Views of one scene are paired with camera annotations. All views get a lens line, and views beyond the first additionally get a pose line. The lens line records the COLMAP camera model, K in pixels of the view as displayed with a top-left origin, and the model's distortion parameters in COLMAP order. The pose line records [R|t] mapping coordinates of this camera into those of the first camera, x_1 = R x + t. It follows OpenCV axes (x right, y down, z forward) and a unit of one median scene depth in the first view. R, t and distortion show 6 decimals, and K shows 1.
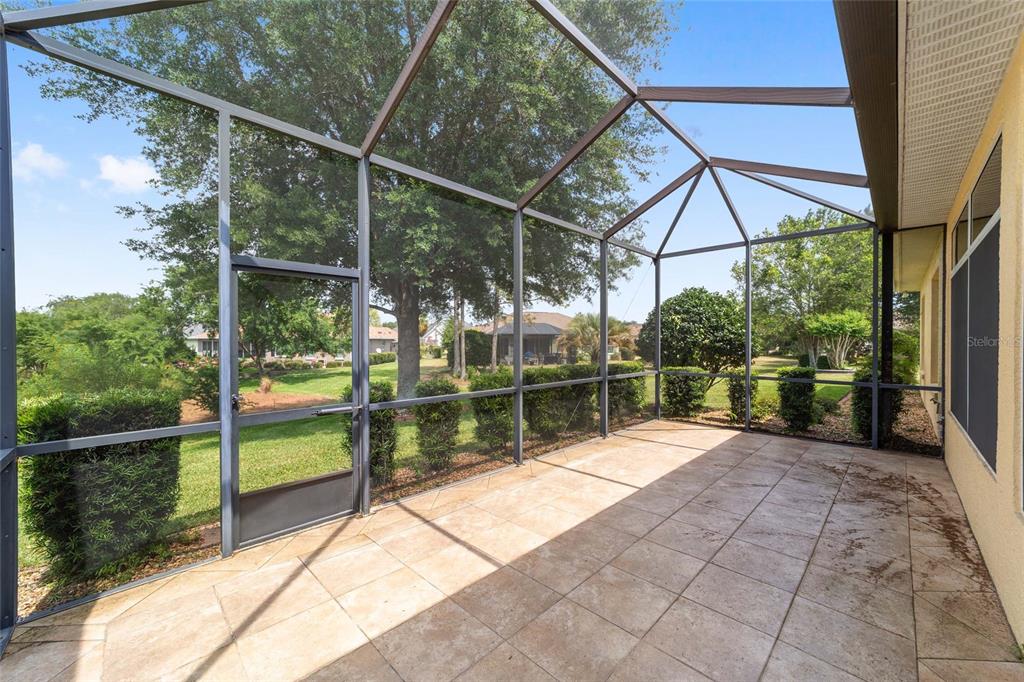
lens RADIAL K [[394.0, 0, 507.7], [0, 394.0, 342.8], [0, 0, 1]] dist [-0.022277, 0.012295]
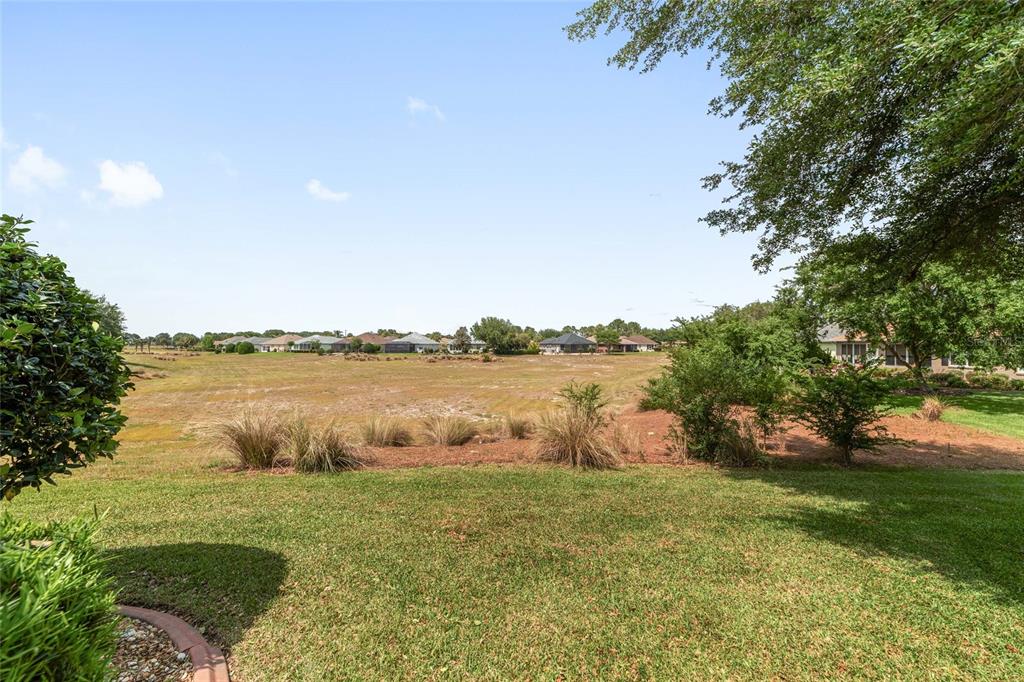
lens RADIAL K [[394.0, 0, 507.7], [0, 394.0, 342.8], [0, 0, 1]] dist [-0.022277, 0.012295]
pose [[0.187307, -0.000298, -0.982301, -0.084588], [-0.006456, 0.999978, -0.001535, -0.000288], [0.982280, 0.006629, 0.187301, 0.139191]]
